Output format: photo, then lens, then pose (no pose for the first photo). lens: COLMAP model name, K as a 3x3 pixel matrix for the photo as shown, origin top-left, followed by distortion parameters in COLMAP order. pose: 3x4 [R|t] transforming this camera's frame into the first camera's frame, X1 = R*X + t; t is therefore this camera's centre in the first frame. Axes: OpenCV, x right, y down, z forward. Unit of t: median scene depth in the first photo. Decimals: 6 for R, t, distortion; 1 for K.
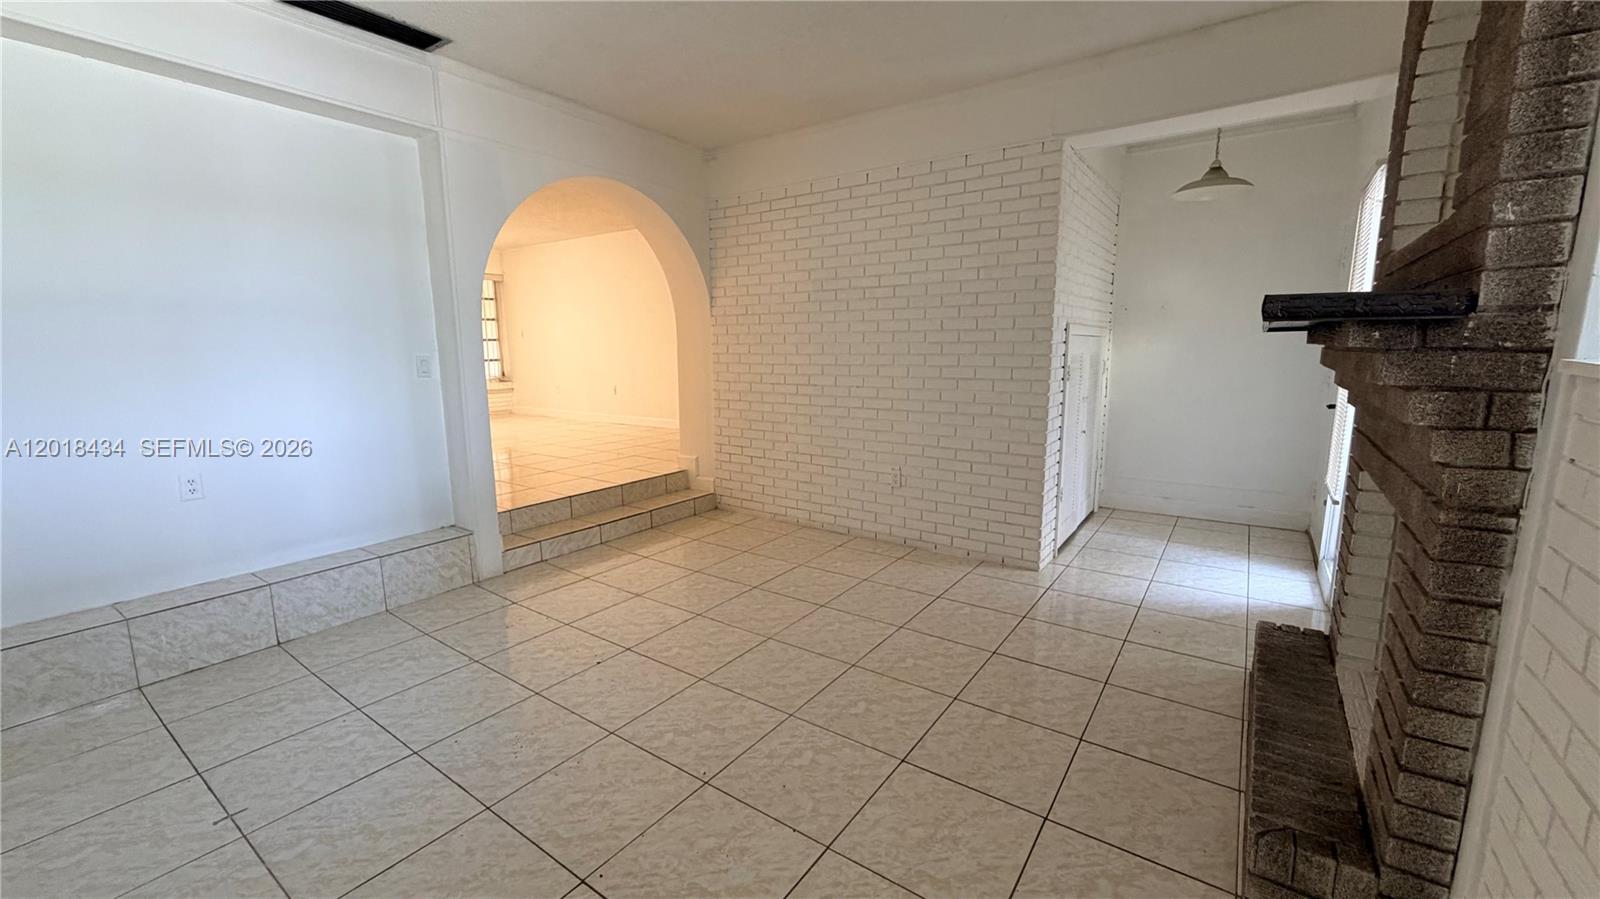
lens RADIAL K [[635.7, 0, 787.1], [0, 635.7, 451.5], [0, 0, 1]] dist [0.003534, 0.000329]
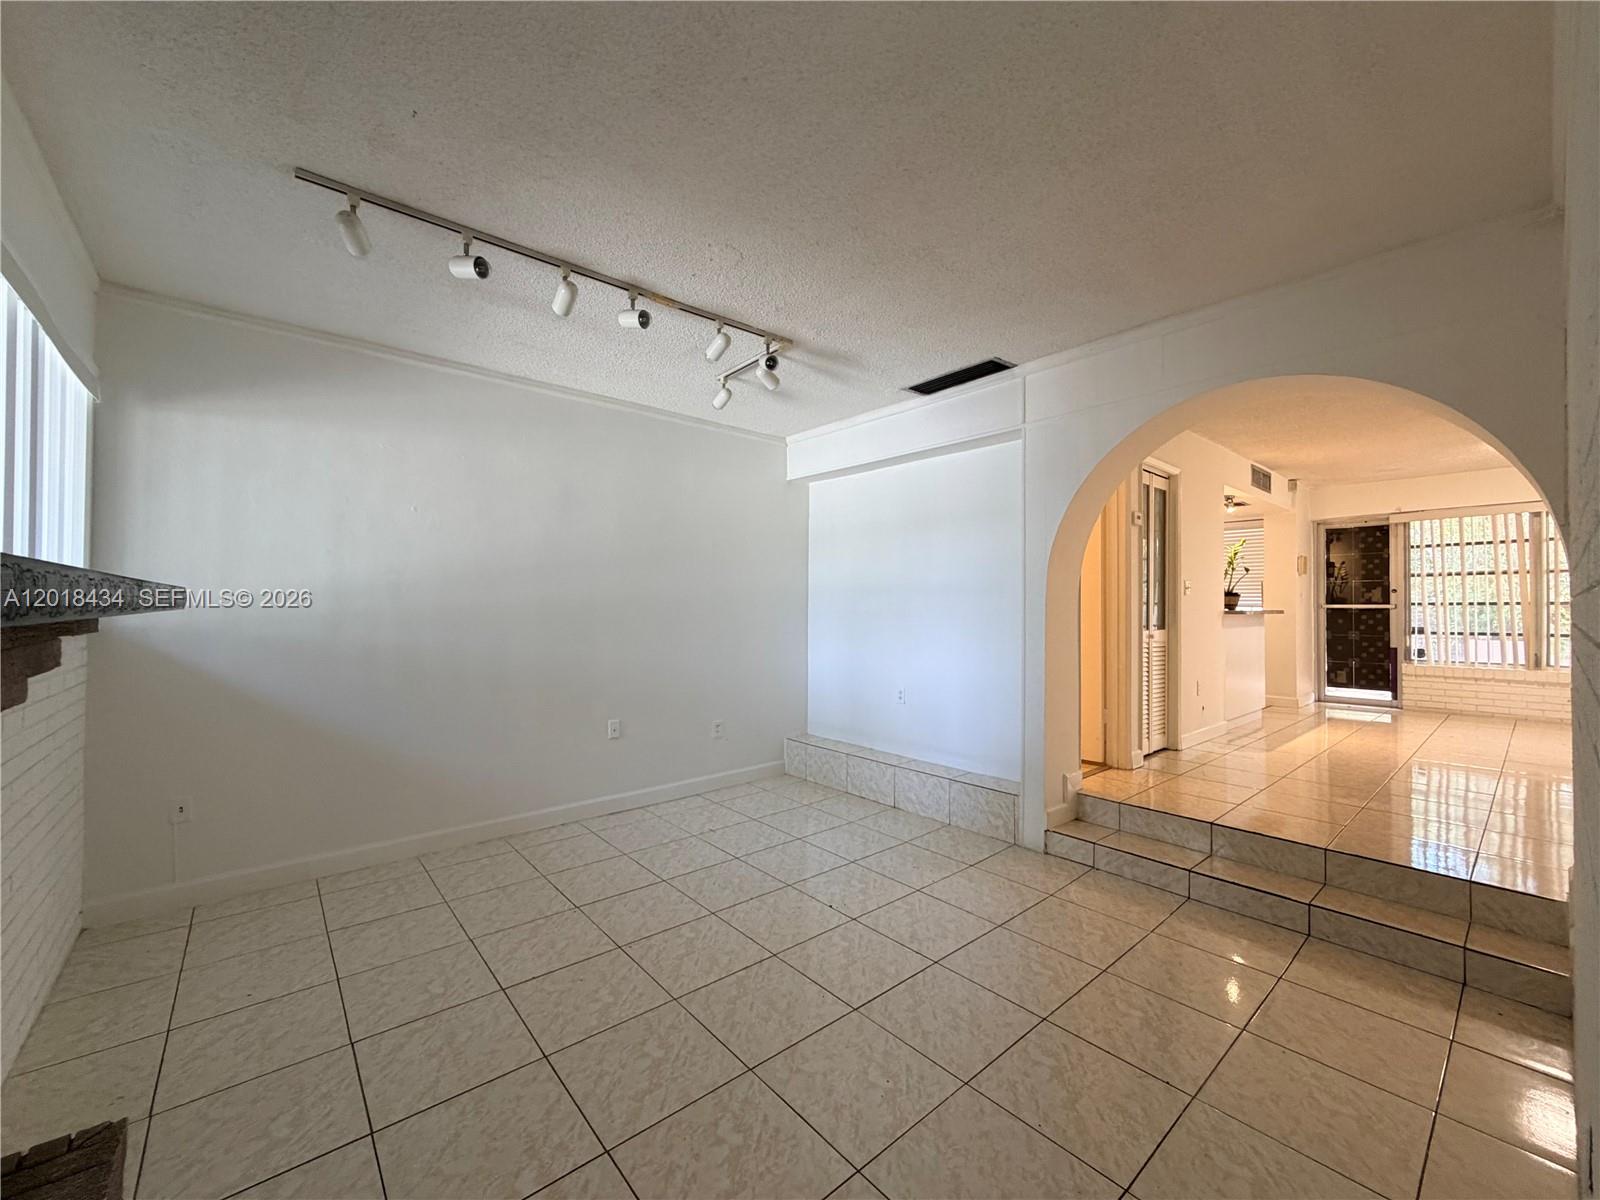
lens RADIAL K [[640.0, 0, 803.3], [0, 640.0, 606.7], [0, 0, 1]] dist [0.002078, 0.000218]
pose [[-0.228659, 0.005480, -0.973491, 0.686916], [-0.162771, 0.985692, 0.043781, -0.186547], [0.959802, 0.168467, -0.224496, 0.991712]]
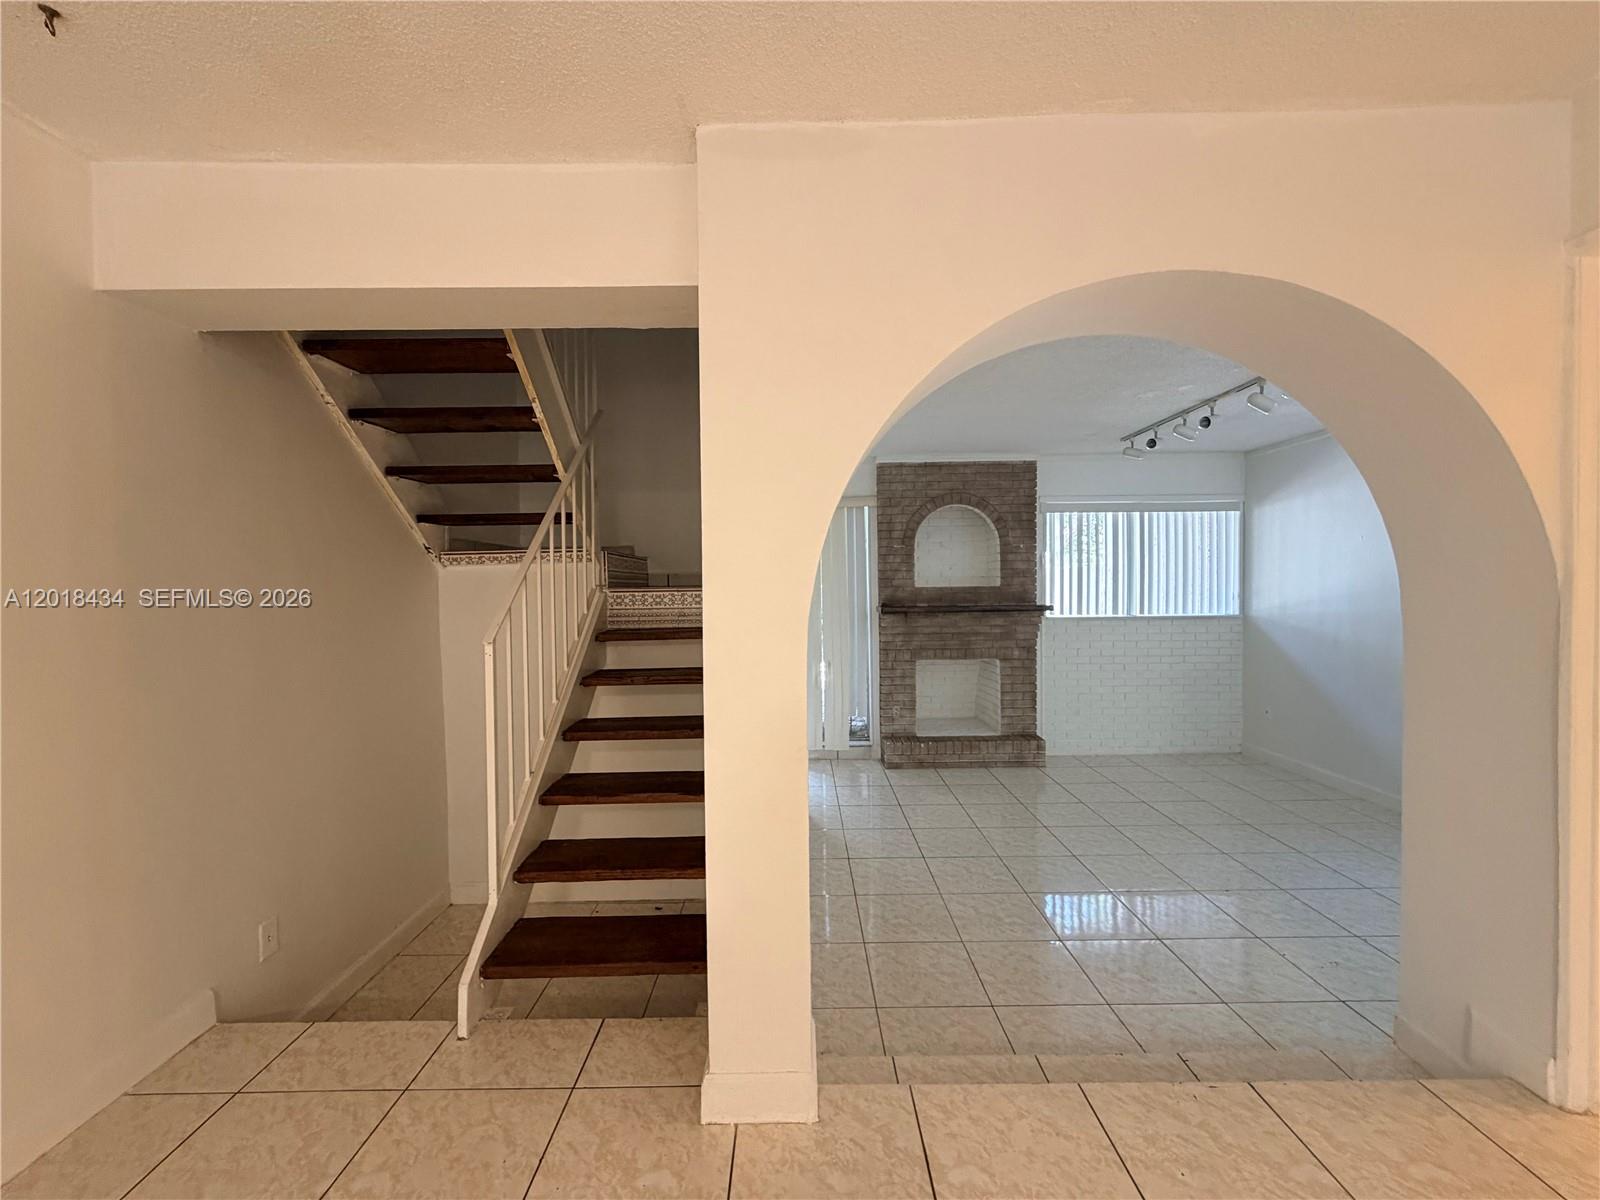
lens RADIAL K [[640.0, 0, 797.3], [0, 640.0, 598.7], [0, 0, 1]] dist [0.002078, 0.000218]
pose [[-0.585139, -0.003628, 0.810925, -0.727953], [0.151884, 0.981804, 0.113987, -0.438938], [-0.796583, 0.189864, -0.573940, 2.022165]]
